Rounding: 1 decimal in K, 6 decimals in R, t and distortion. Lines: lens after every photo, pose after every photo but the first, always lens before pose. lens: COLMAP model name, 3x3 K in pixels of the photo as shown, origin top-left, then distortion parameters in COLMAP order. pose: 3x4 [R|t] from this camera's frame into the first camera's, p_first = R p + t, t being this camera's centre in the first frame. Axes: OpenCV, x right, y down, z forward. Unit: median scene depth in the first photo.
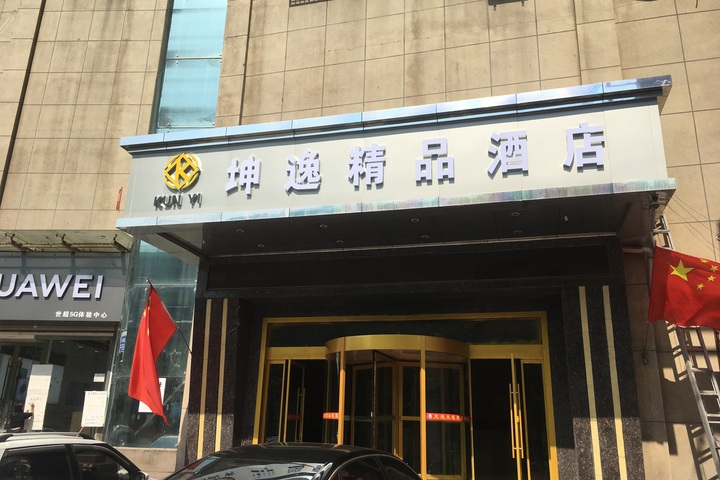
lens RADIAL K [[593.6, 0, 352.9], [0, 593.6, 244.1], [0, 0, 1]] dist [0.048497, -0.053602]
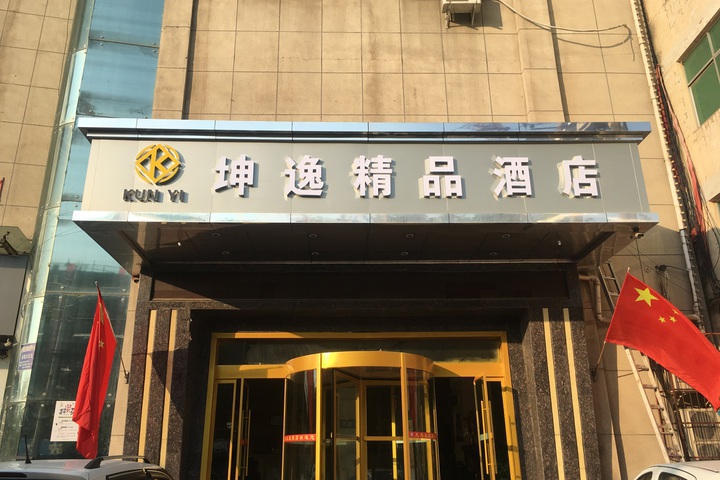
lens RADIAL K [[593.6, 0, 362.1], [0, 593.6, 242.1], [0, 0, 1]] dist [0.048497, -0.053602]
pose [[0.956393, 0.065316, 0.284687, -0.227000], [-0.052459, 0.997239, -0.052562, 0.024388], [-0.287334, 0.035335, 0.957178, 0.061716]]
